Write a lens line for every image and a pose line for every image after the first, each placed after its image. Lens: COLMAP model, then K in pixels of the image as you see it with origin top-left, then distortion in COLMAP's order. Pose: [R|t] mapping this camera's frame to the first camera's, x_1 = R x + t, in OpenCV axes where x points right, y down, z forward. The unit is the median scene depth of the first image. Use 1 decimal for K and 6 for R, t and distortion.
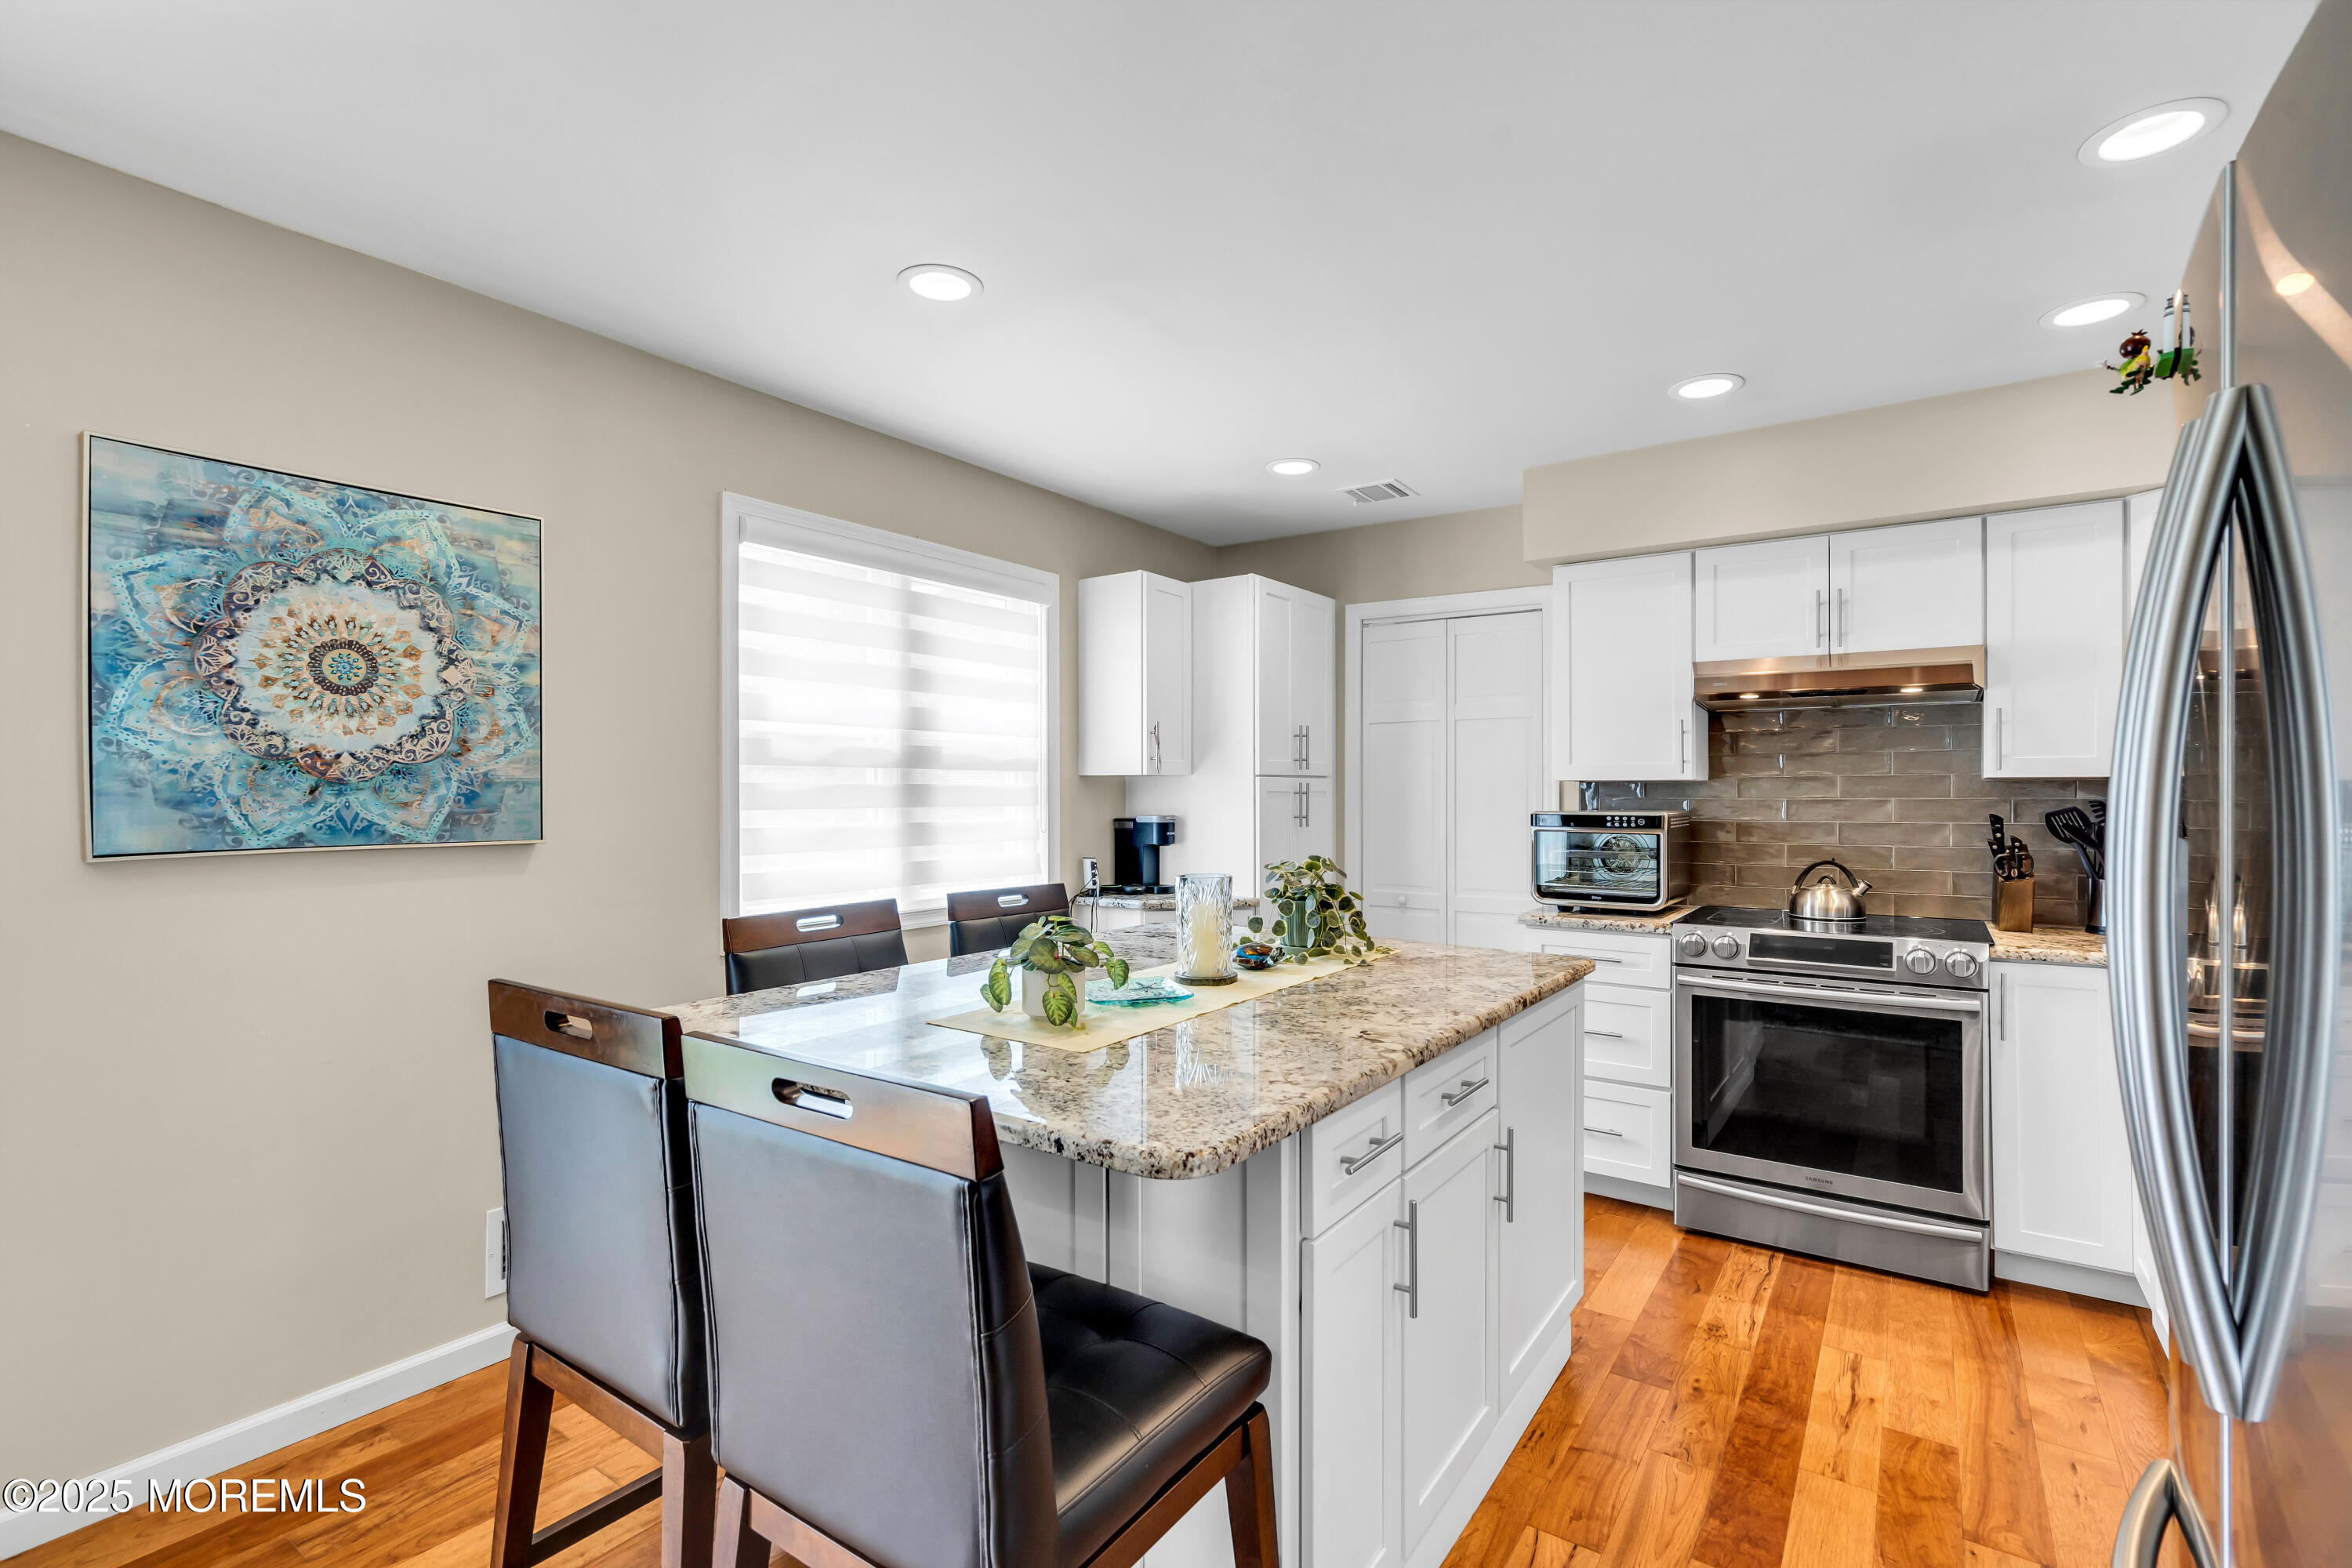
lens RADIAL K [[1077.4, 0, 1173.5], [0, 1077.4, 789.9], [0, 0, 1]] dist [-0.002174, 0.001015]
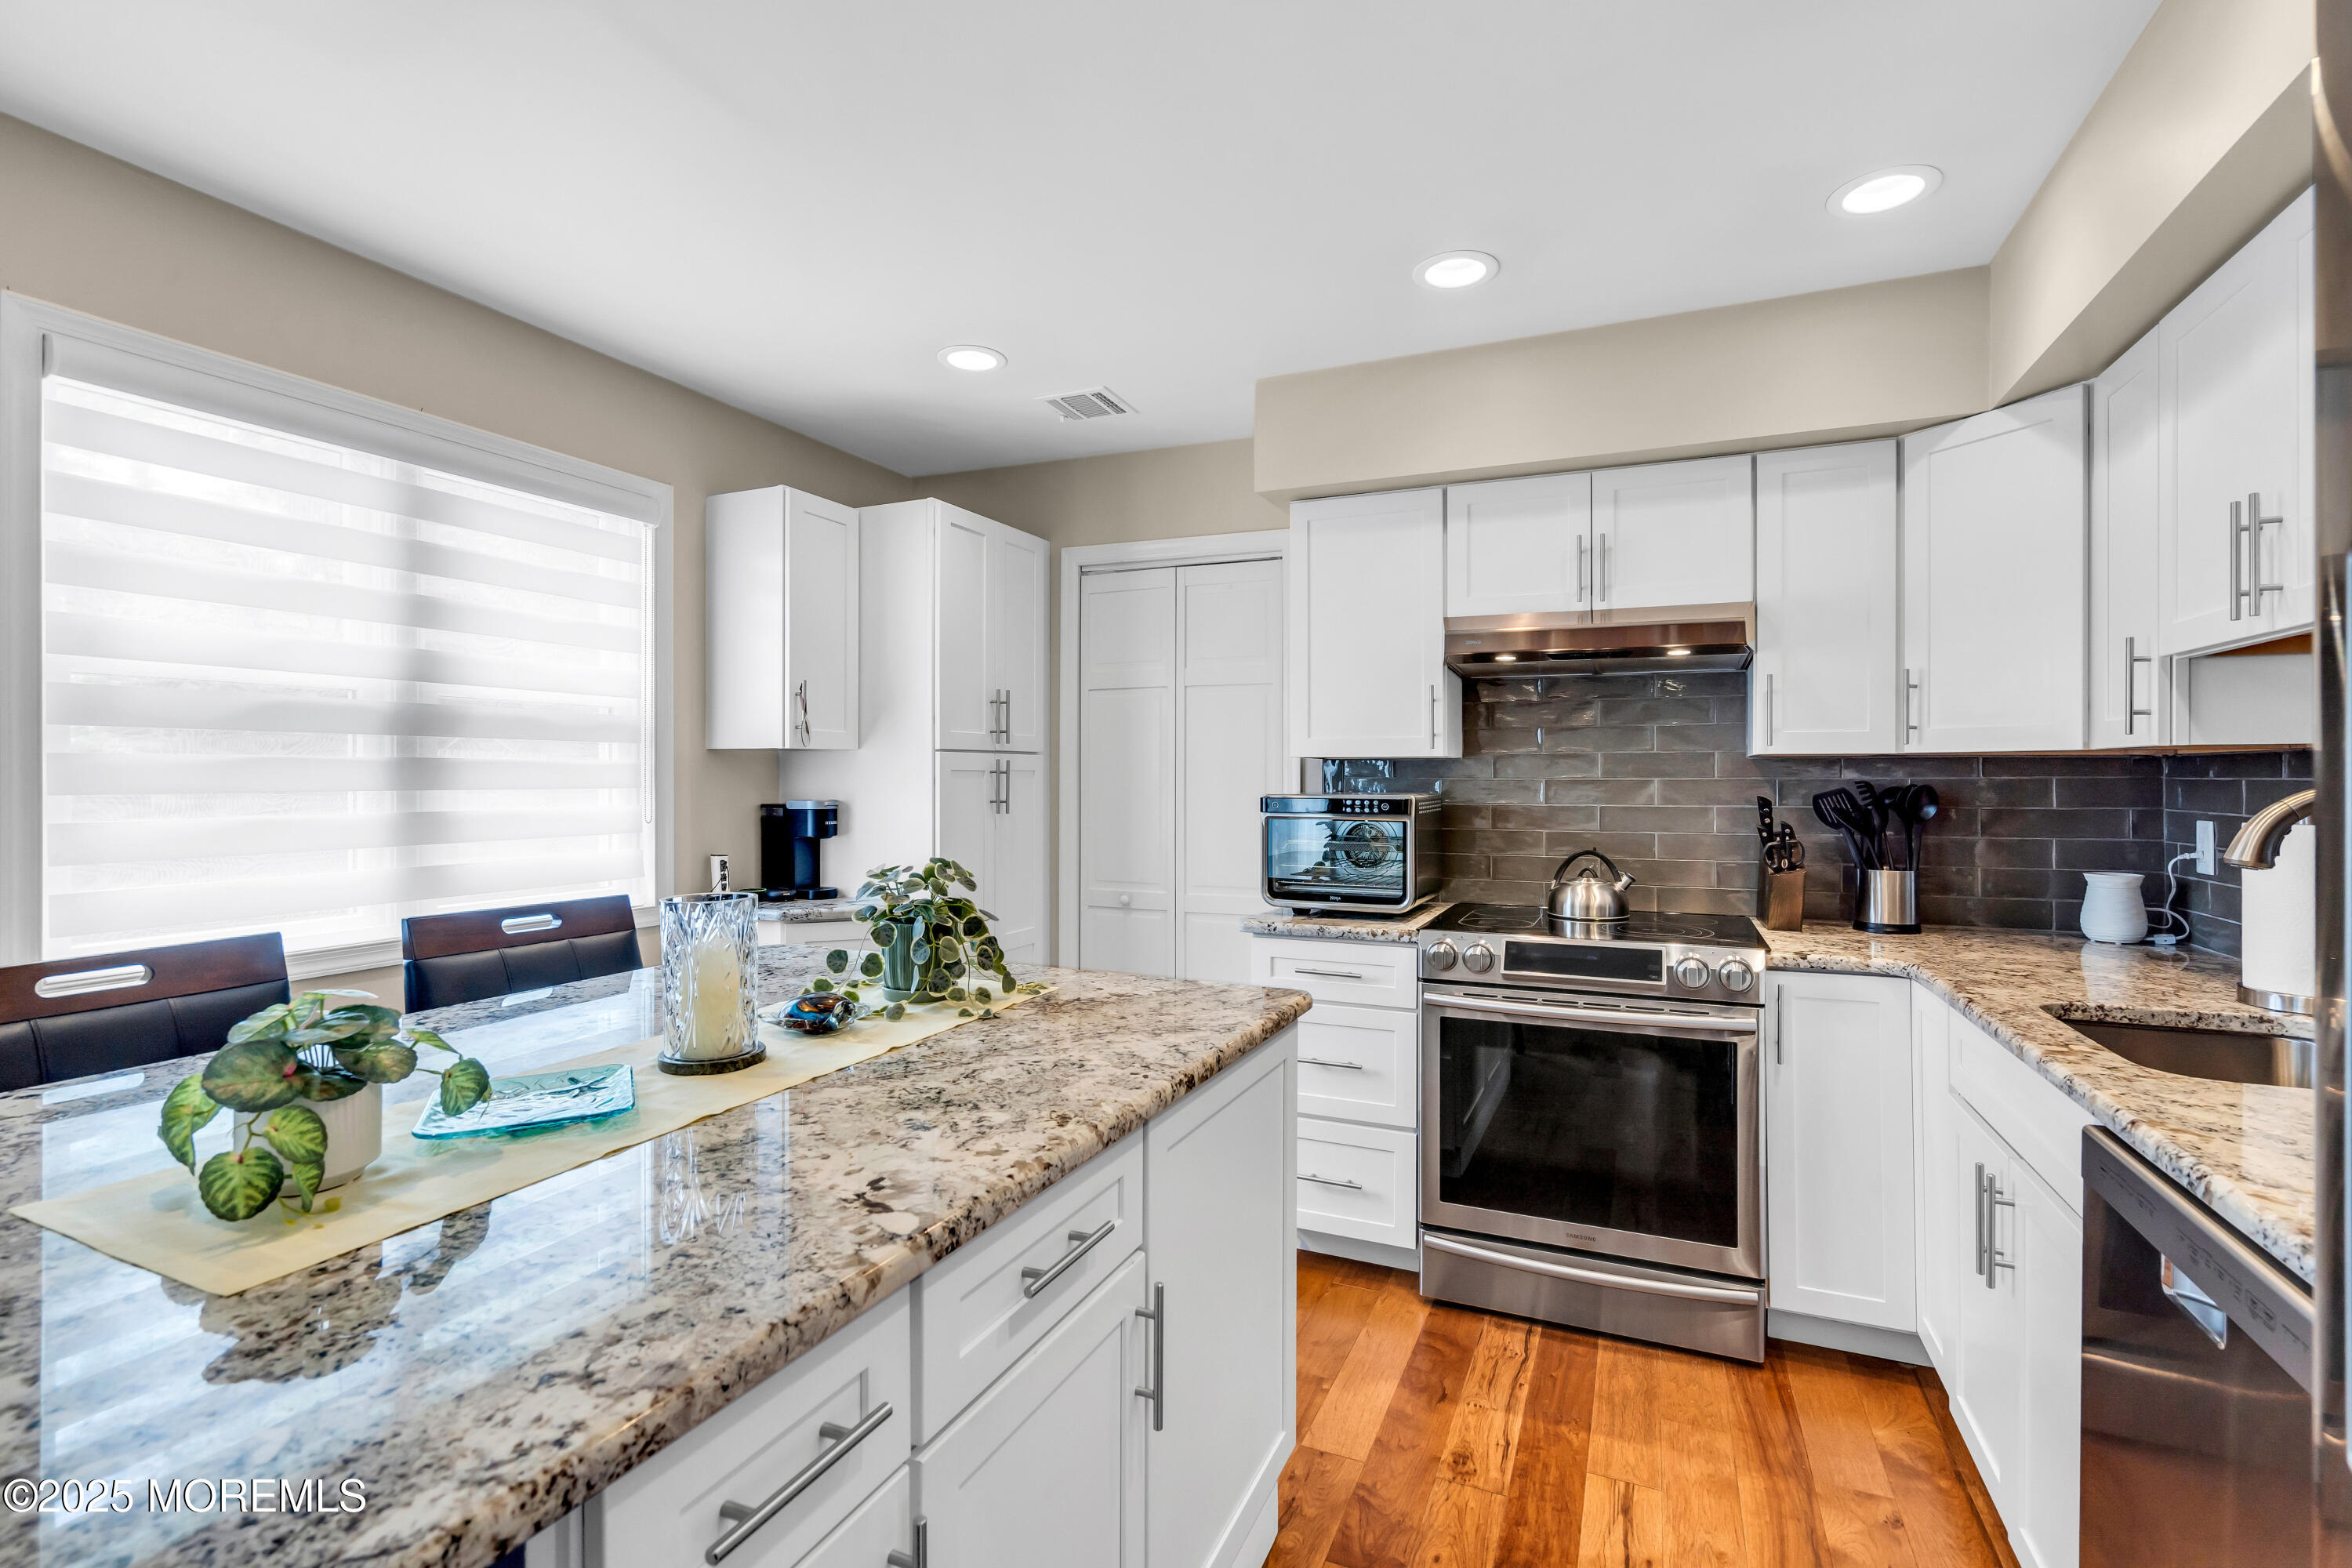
lens RADIAL K [[1082.8, 0, 1176.8], [0, 1082.8, 770.7], [0, 0, 1]] dist [-0.009011, 0.006763]
pose [[0.981406, 0.001856, 0.191933, 0.117074], [-0.001598, 0.999998, -0.001496, 0.003441], [-0.191936, 0.001161, 0.981407, 0.212610]]
